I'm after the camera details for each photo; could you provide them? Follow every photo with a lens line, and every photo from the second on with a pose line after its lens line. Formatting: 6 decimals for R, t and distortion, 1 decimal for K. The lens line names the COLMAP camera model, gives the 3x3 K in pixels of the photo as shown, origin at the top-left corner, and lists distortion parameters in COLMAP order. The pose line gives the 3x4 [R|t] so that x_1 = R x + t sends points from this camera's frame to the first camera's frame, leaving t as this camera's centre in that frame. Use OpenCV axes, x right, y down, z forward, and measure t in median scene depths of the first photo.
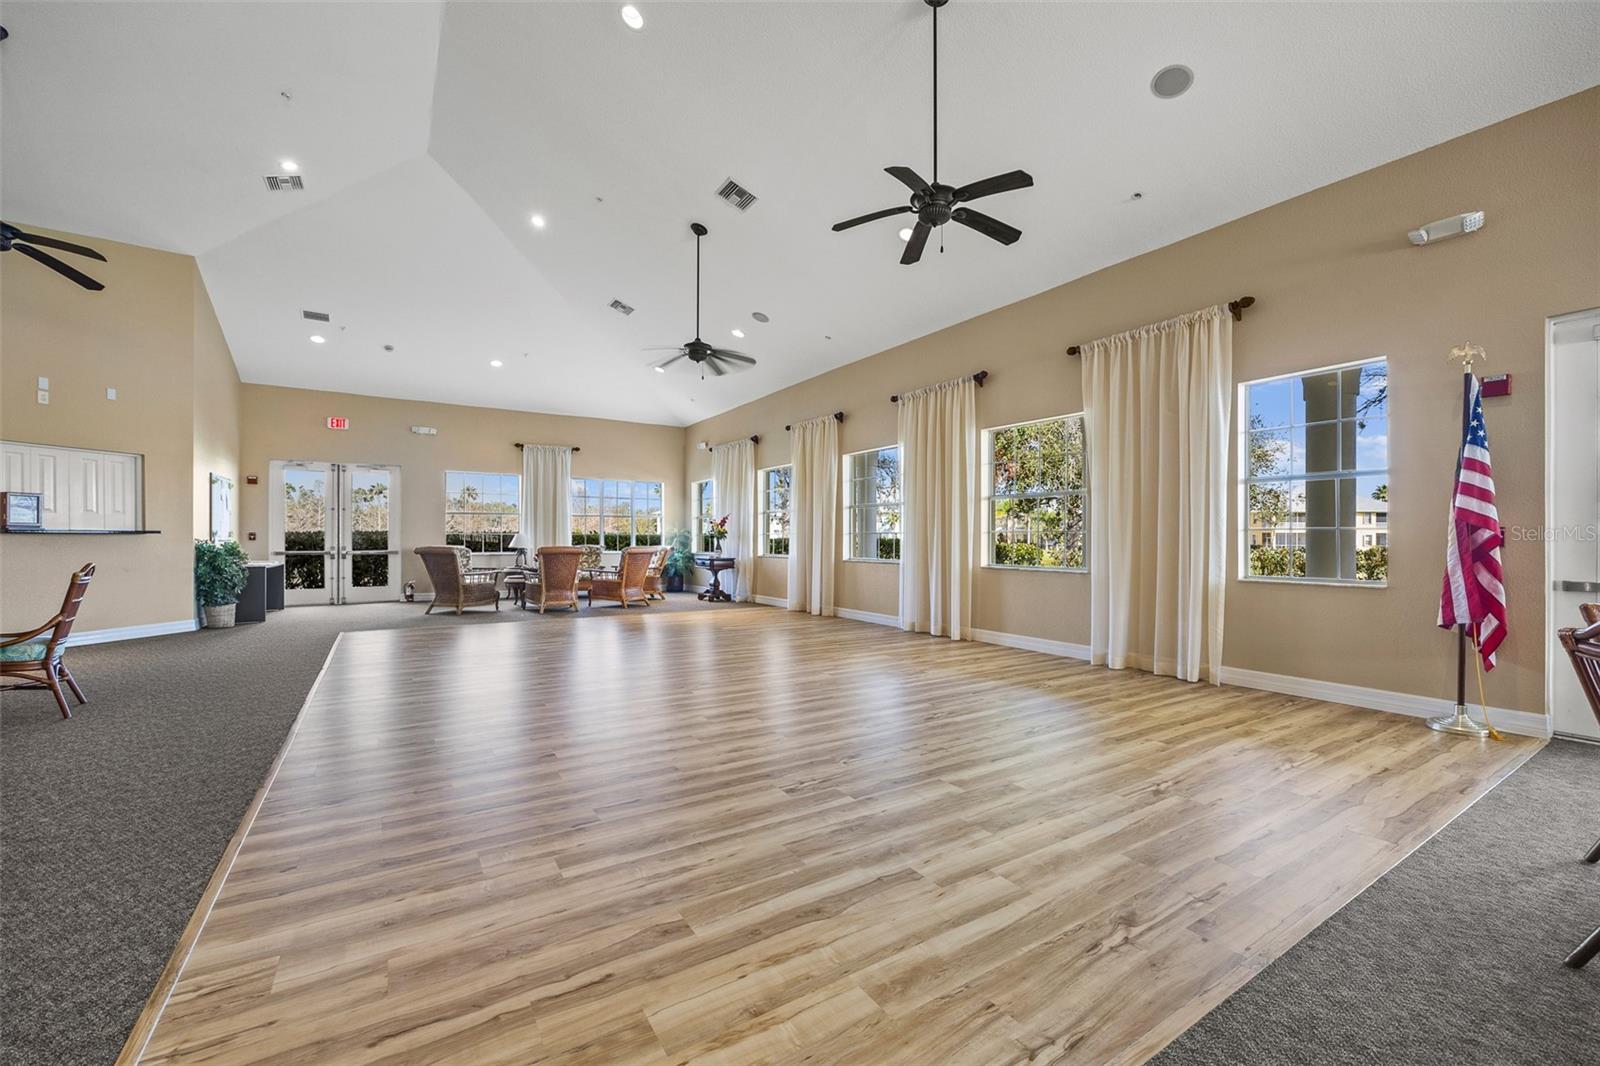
lens RADIAL K [[640.3, 0, 799.0], [0, 640.3, 538.0], [0, 0, 1]] dist [0.000166, -0.000250]
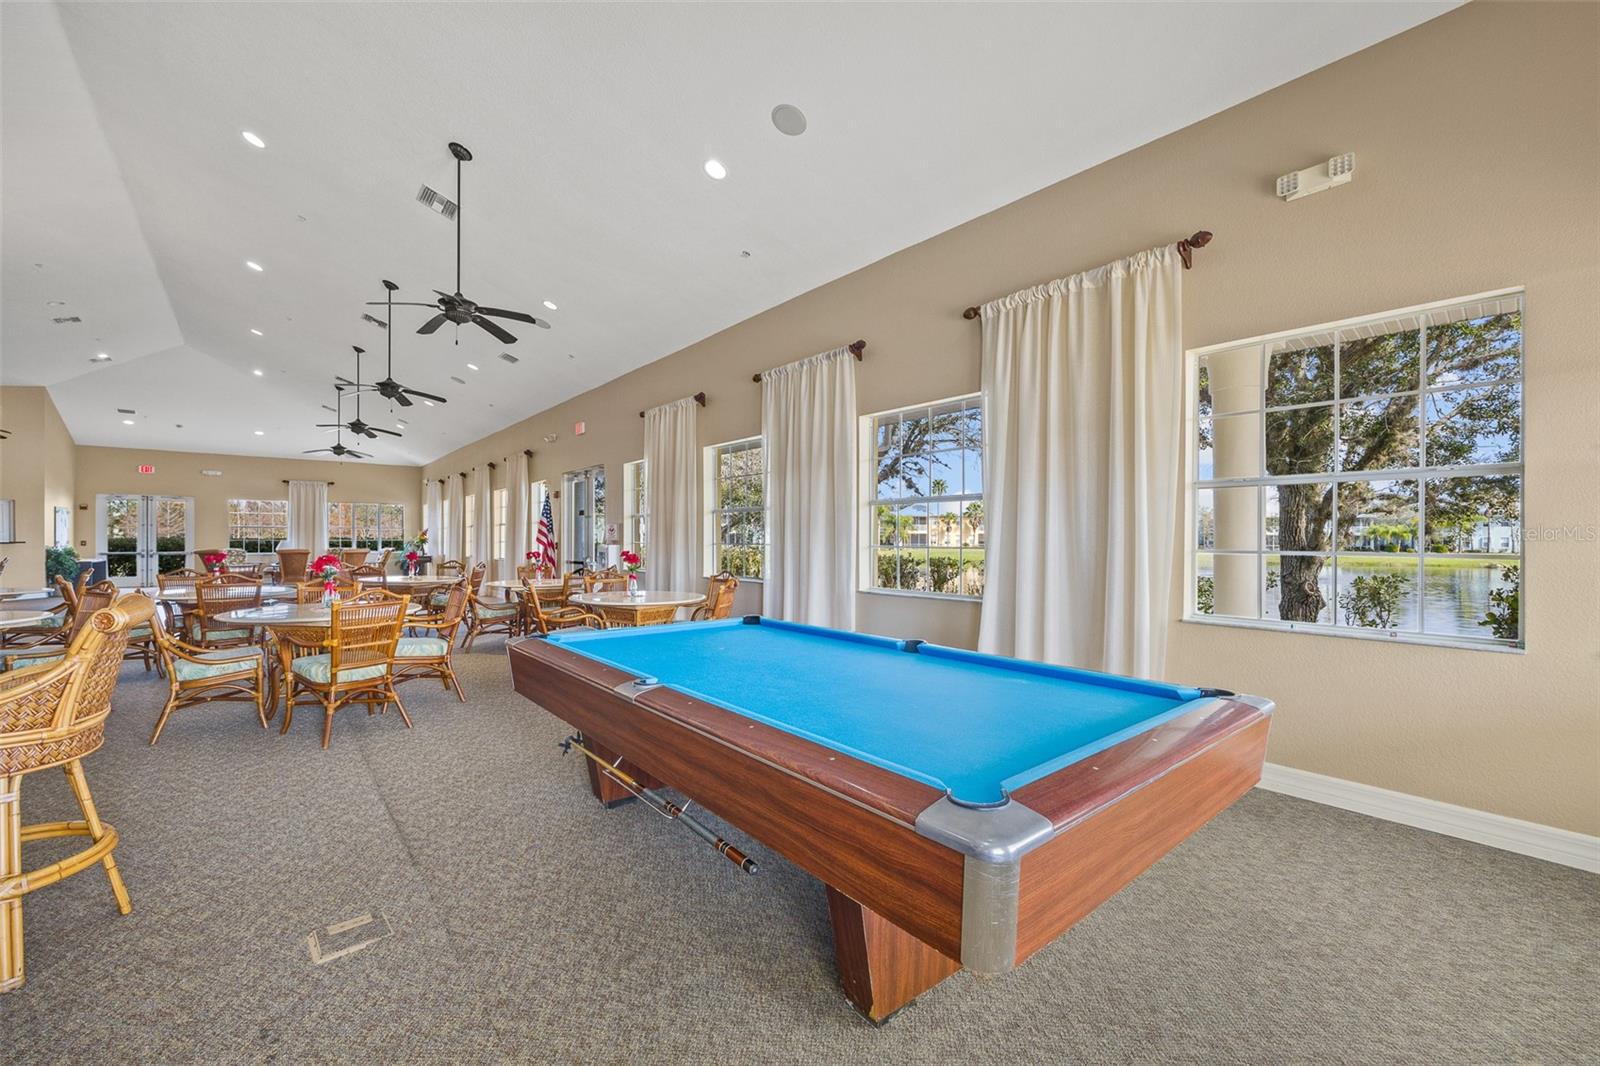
lens RADIAL K [[640.3, 0, 801.5], [0, 640.3, 536.7], [0, 0, 1]] dist [0.000166, -0.000250]
pose [[0.991492, 0.000628, 0.130163, 0.685672], [-0.000881, 0.999998, 0.001889, -0.022168], [-0.130162, -0.001988, 0.991491, -0.783298]]
